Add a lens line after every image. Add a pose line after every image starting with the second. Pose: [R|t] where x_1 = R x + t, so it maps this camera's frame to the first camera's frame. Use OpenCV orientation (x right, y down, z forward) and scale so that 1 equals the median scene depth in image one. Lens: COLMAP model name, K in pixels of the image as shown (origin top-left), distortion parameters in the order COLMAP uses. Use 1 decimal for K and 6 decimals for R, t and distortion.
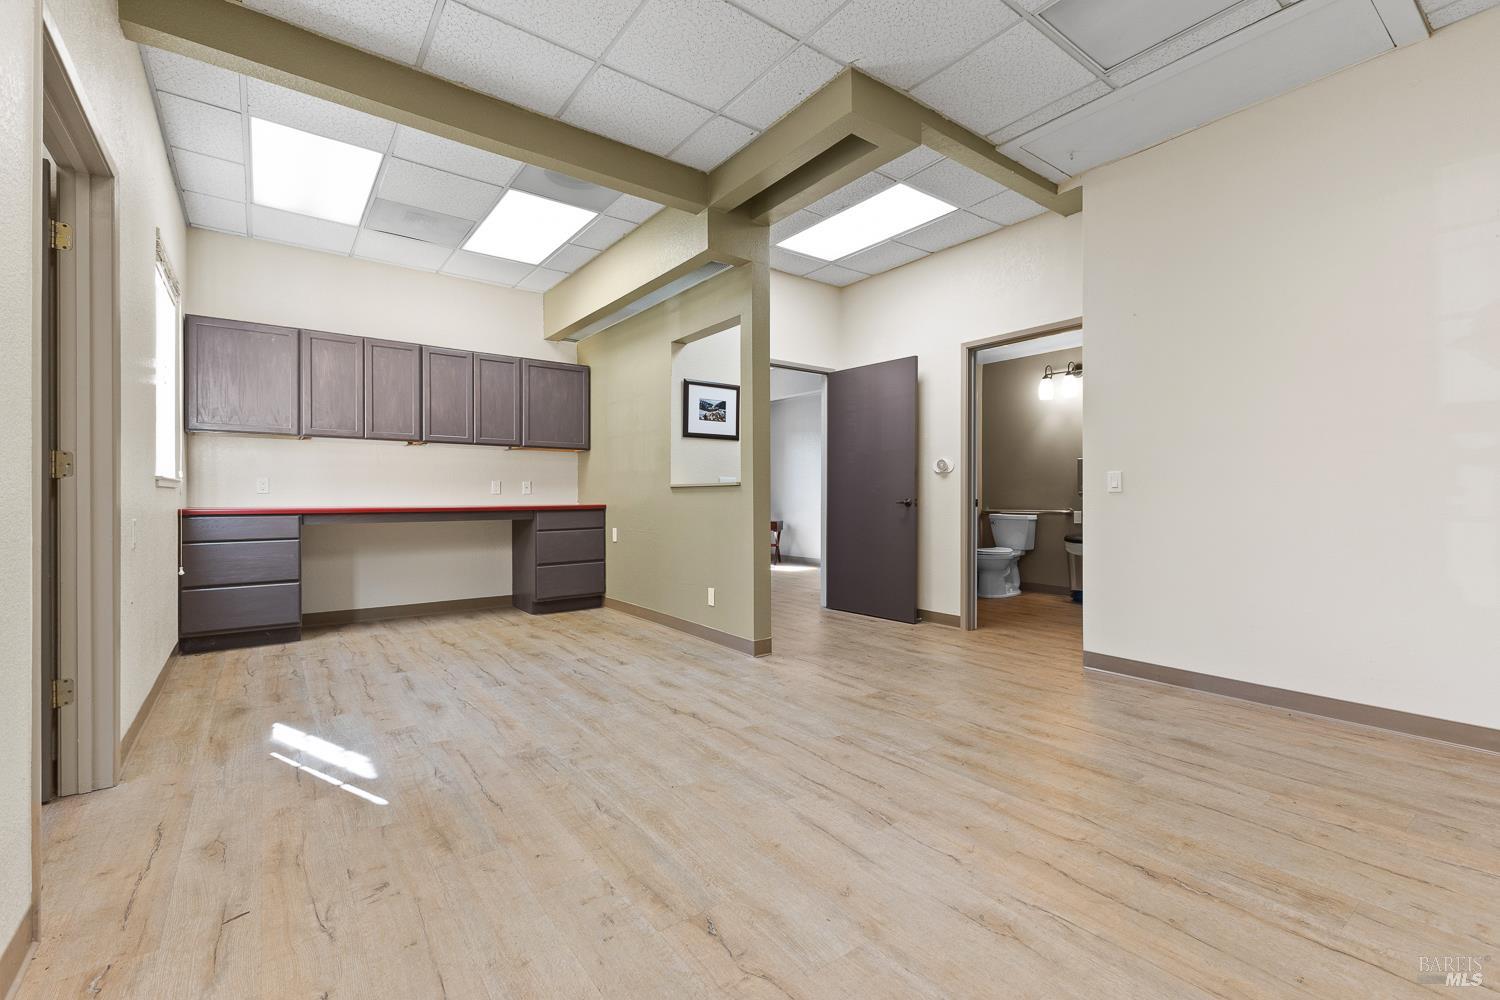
lens RADIAL K [[644.1, 0, 751.4], [0, 644.1, 500.8], [0, 0, 1]] dist [0.000515, -0.000662]
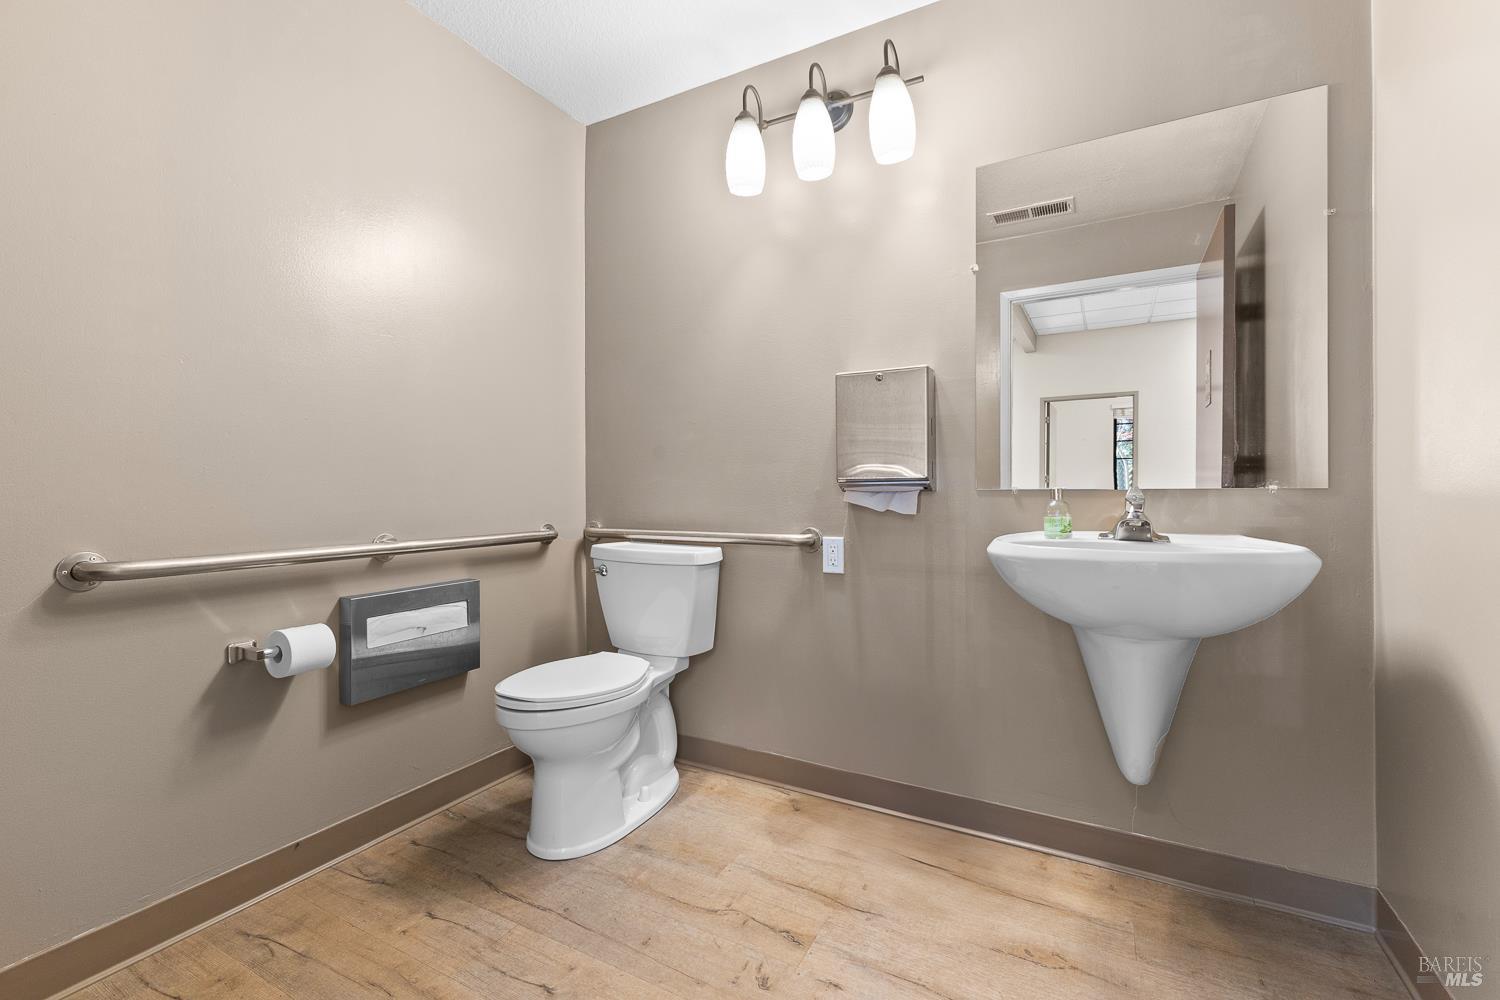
lens RADIAL K [[644.1, 0, 747.2], [0, 644.1, 495.0], [0, 0, 1]] dist [0.000515, -0.000662]
pose [[0.897722, -0.005494, 0.440529, 0.087156], [0.005984, 0.999982, 0.000277, -0.001510], [-0.440523, 0.002388, 0.897738, 0.196148]]
